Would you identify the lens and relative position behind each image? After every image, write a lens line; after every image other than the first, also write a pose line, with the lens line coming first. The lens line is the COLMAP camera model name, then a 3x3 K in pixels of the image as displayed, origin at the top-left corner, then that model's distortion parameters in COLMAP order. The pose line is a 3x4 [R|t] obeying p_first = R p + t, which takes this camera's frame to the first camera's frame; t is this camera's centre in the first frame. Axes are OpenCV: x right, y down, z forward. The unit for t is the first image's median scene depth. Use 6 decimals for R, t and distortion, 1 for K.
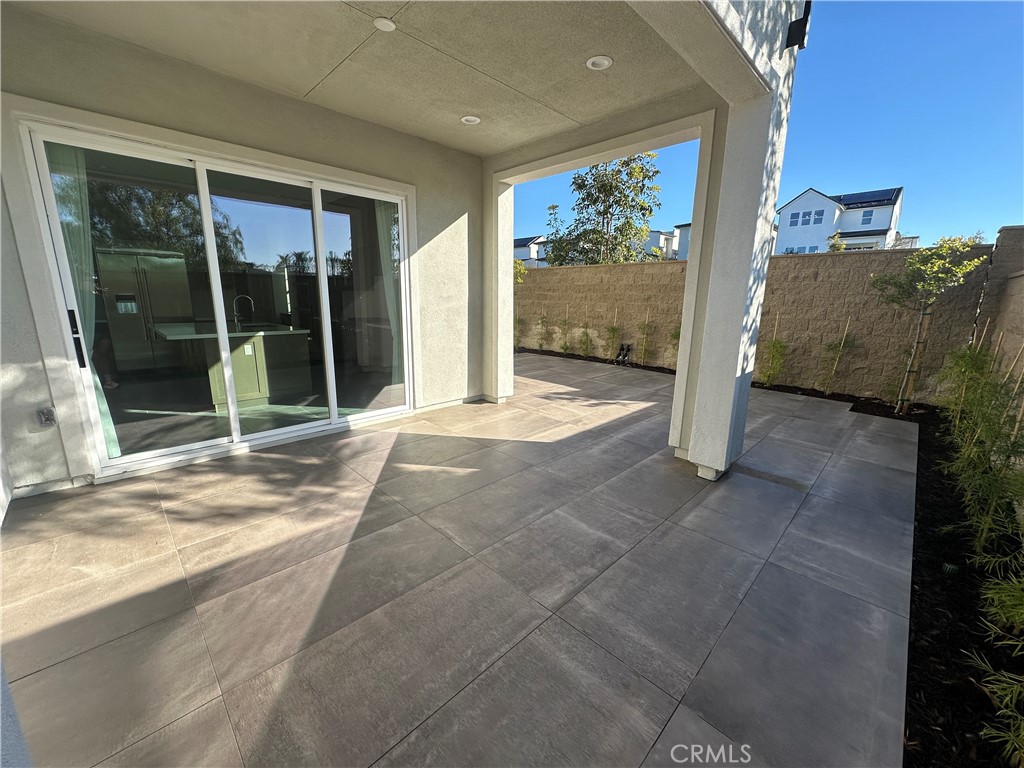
lens RADIAL K [[405.7, 0, 512.0], [0, 405.7, 384.0], [0, 0, 1]] dist [0.001116, 0.000110]
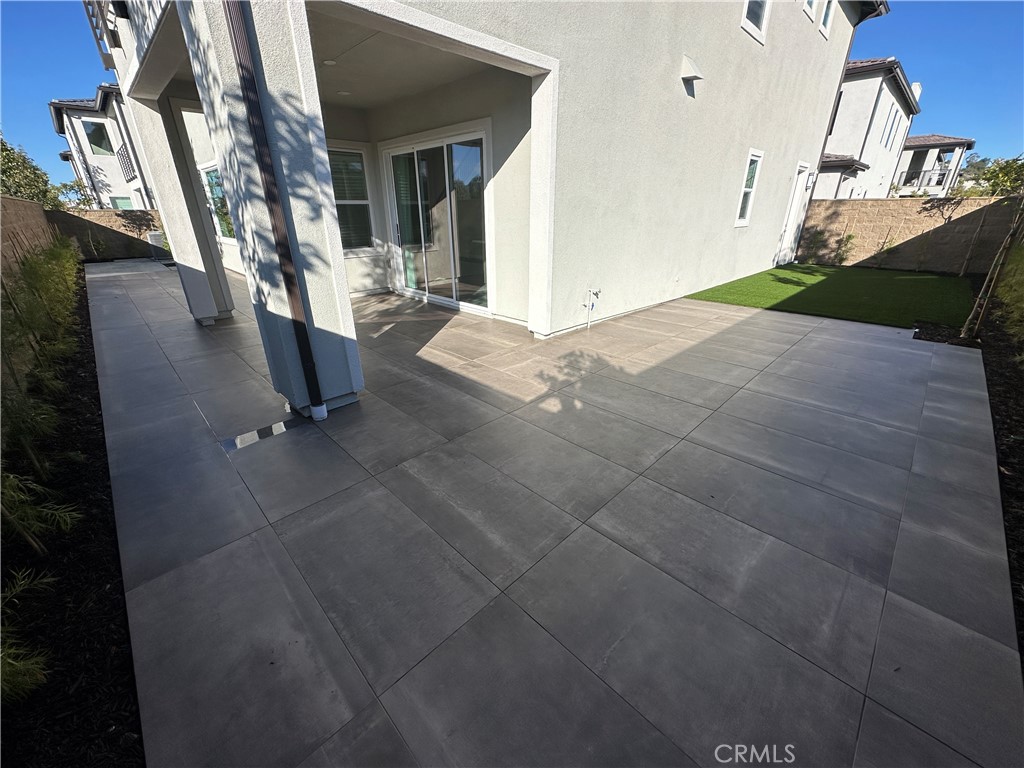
lens RADIAL K [[405.7, 0, 512.0], [0, 405.7, 384.0], [0, 0, 1]] dist [0.001116, 0.000110]
pose [[-0.010287, 0.381256, -0.924412, 1.105691], [-0.205241, 0.903974, 0.375110, -0.248091], [0.978657, 0.193586, 0.068950, 1.126234]]
